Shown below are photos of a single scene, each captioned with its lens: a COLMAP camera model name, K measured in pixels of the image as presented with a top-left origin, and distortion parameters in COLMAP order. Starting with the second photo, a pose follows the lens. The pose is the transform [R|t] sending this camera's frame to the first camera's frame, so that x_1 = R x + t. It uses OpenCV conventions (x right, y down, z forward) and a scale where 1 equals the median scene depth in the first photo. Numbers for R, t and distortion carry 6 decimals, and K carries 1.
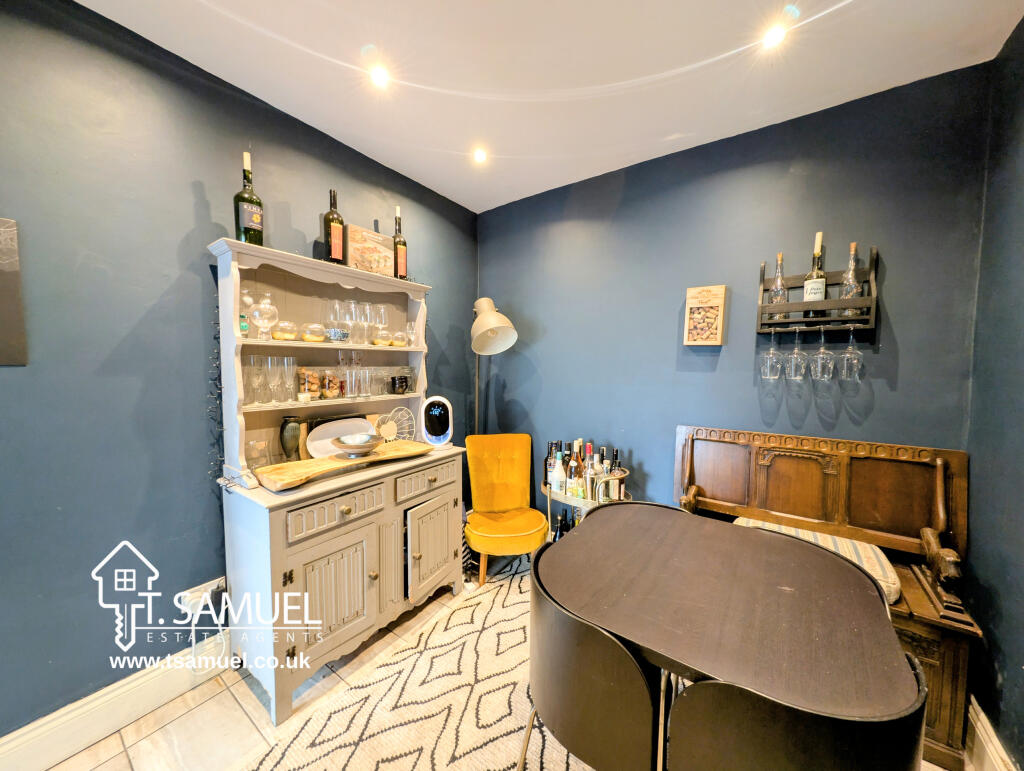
lens RADIAL K [[365.0, 0, 511.0], [0, 365.0, 386.2], [0, 0, 1]] dist [0.020114, -0.012595]
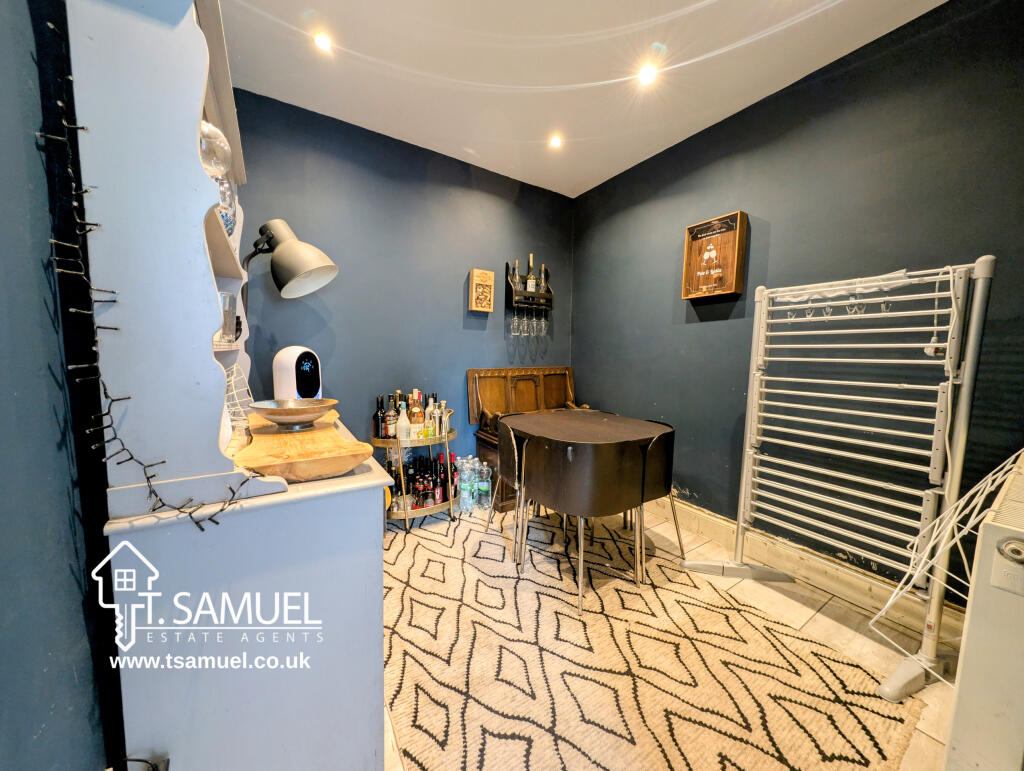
lens RADIAL K [[365.0, 0, 511.0], [0, 365.0, 386.2], [0, 0, 1]] dist [0.020114, -0.012595]
pose [[0.367803, -0.090758, 0.925464, -0.933849], [0.040455, 0.995845, 0.081582, 0.082385], [-0.929023, 0.007434, 0.369947, 0.429304]]
